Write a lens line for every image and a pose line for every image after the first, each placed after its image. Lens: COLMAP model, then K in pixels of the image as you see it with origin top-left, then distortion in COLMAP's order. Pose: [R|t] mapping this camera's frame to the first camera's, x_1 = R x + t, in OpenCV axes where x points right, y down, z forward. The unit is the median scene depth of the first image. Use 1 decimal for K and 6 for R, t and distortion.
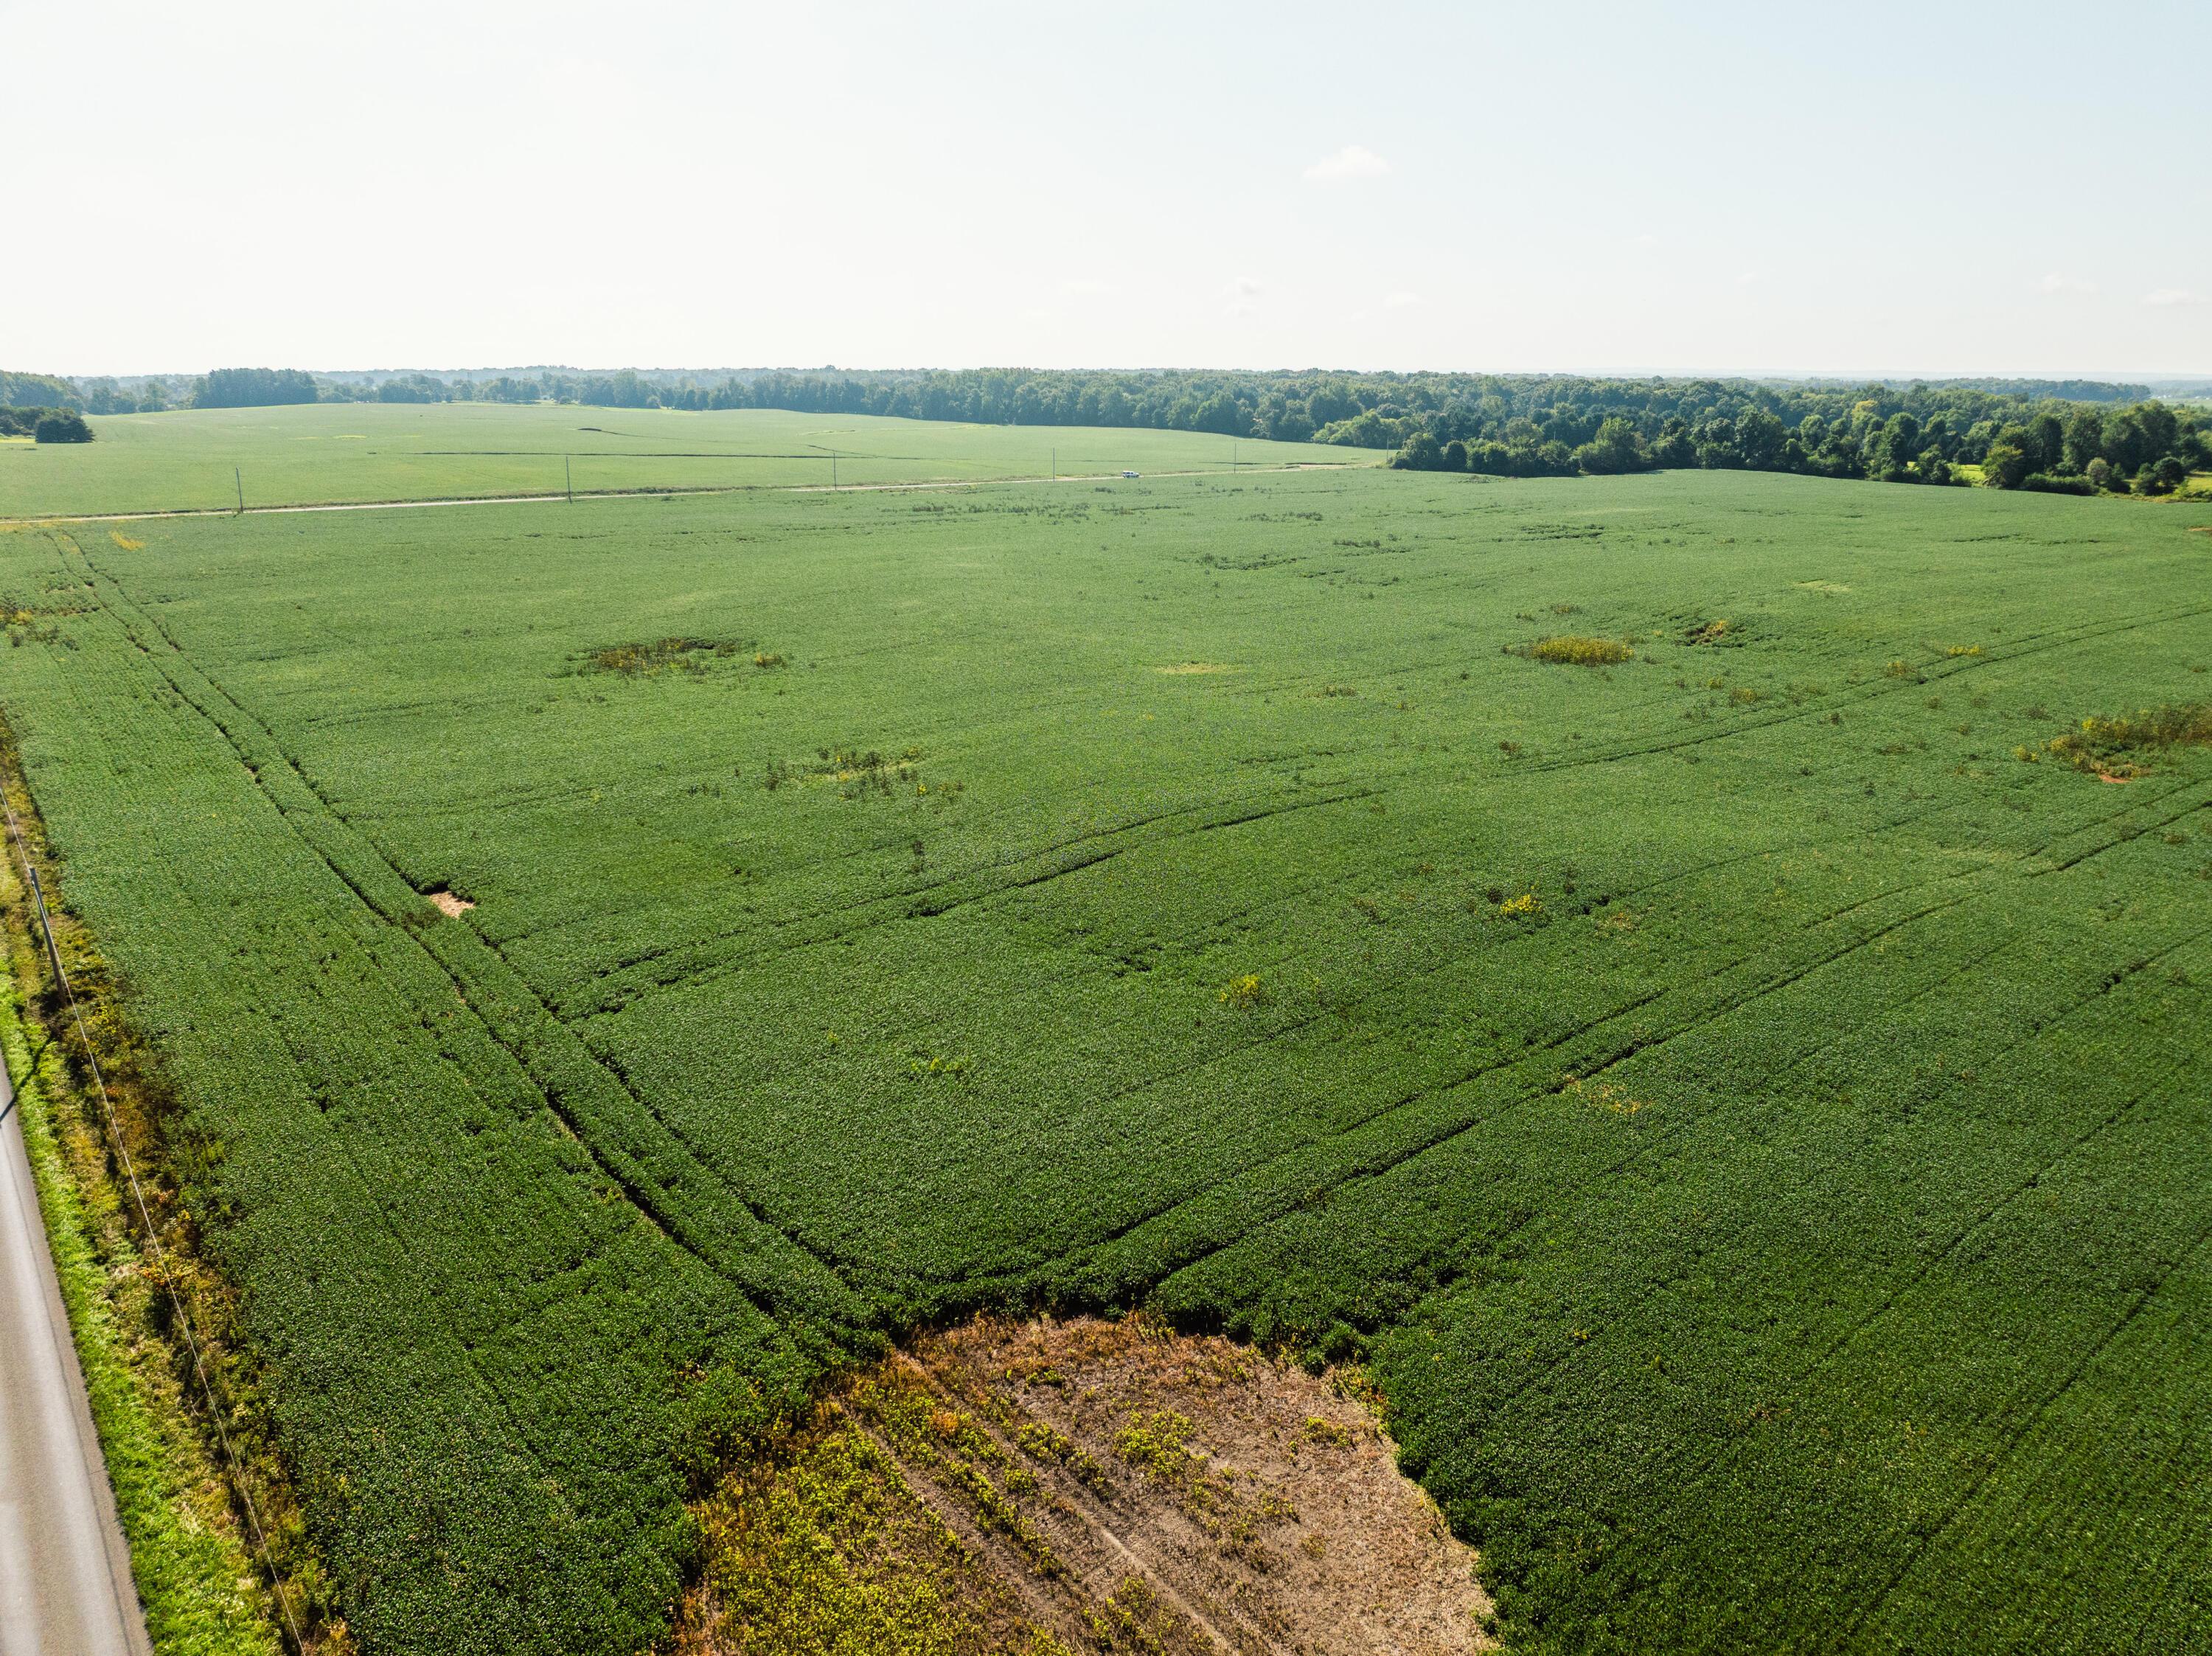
lens RADIAL K [[1579.8, 0, 1106.2], [0, 1579.8, 829.7], [0, 0, 1]] dist [-0.050251, 0.023135]
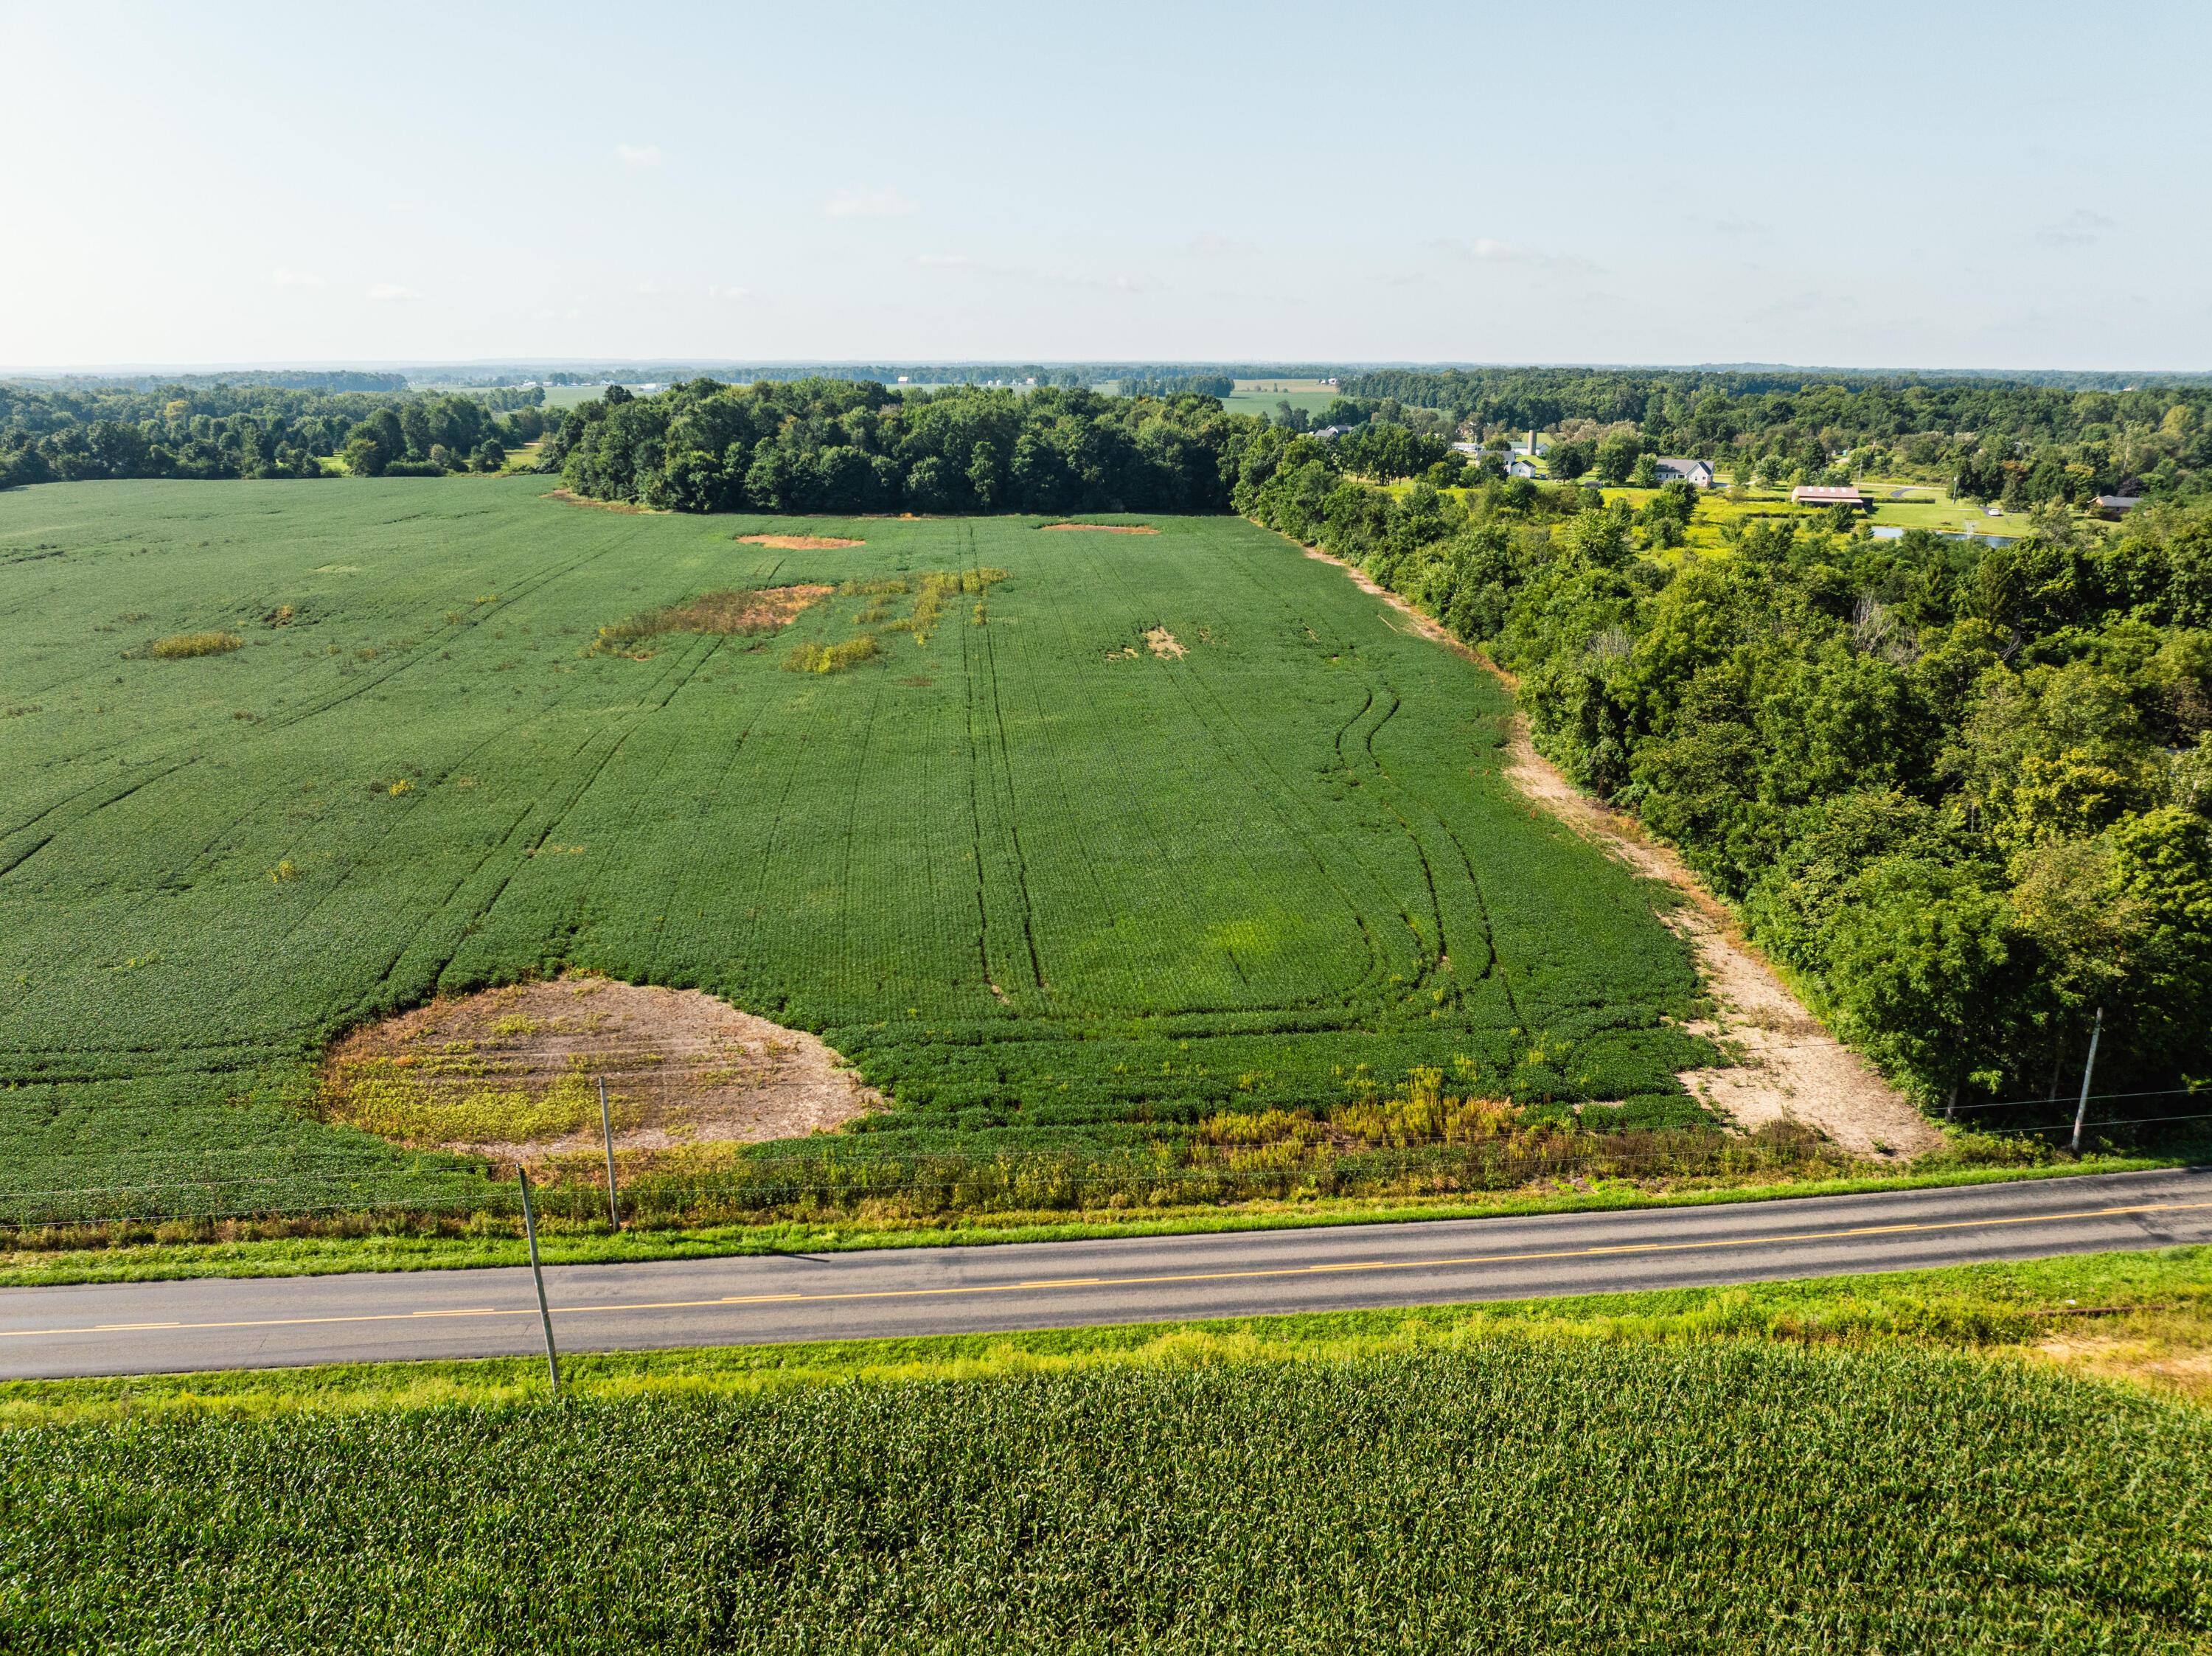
lens RADIAL K [[1579.8, 0, 1105.9], [0, 1579.8, 827.3], [0, 0, 1]] dist [-0.050251, 0.023135]
pose [[0.545713, -0.244312, 0.801567, -0.110831], [0.241053, 0.961891, 0.129067, 0.010893], [-0.802553, 0.122787, 0.583809, -0.071714]]
